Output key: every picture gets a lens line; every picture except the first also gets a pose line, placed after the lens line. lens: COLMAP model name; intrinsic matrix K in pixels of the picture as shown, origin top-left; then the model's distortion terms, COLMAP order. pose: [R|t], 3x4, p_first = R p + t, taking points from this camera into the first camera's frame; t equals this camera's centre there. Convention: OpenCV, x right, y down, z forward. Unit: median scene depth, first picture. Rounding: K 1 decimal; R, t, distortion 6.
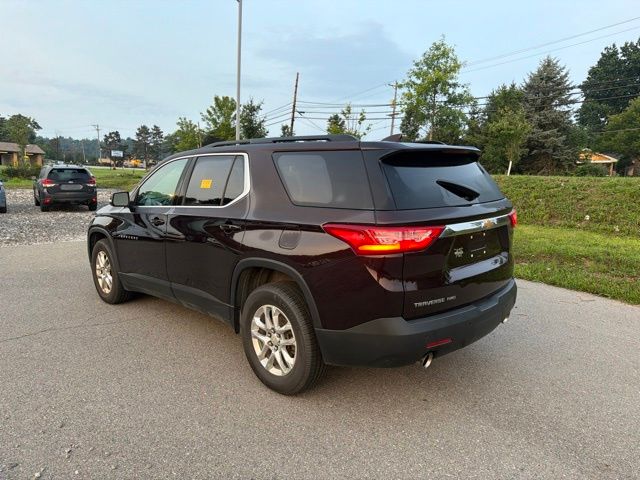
lens RADIAL K [[447.8, 0, 315.6], [0, 447.8, 239.1], [0, 0, 1]] dist [0.008428, -0.024461]
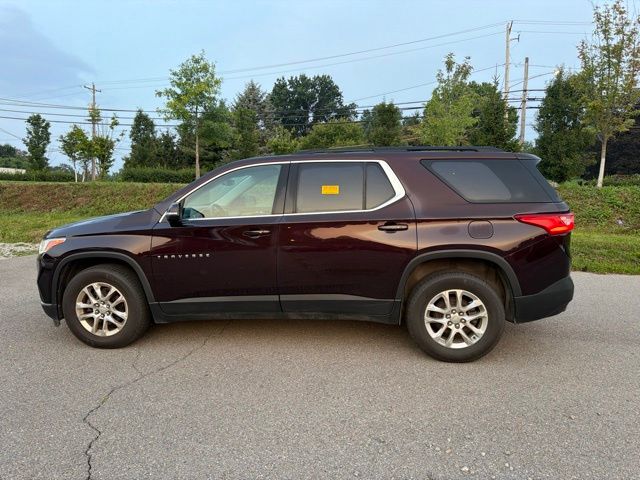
lens RADIAL K [[447.8, 0, 315.6], [0, 447.8, 239.1], [0, 0, 1]] dist [0.008428, -0.024461]
pose [[0.783724, -0.075511, 0.616502, -0.171724], [0.090050, 0.995909, 0.007507, -0.004376], [-0.614546, 0.049633, 0.787318, 0.044340]]
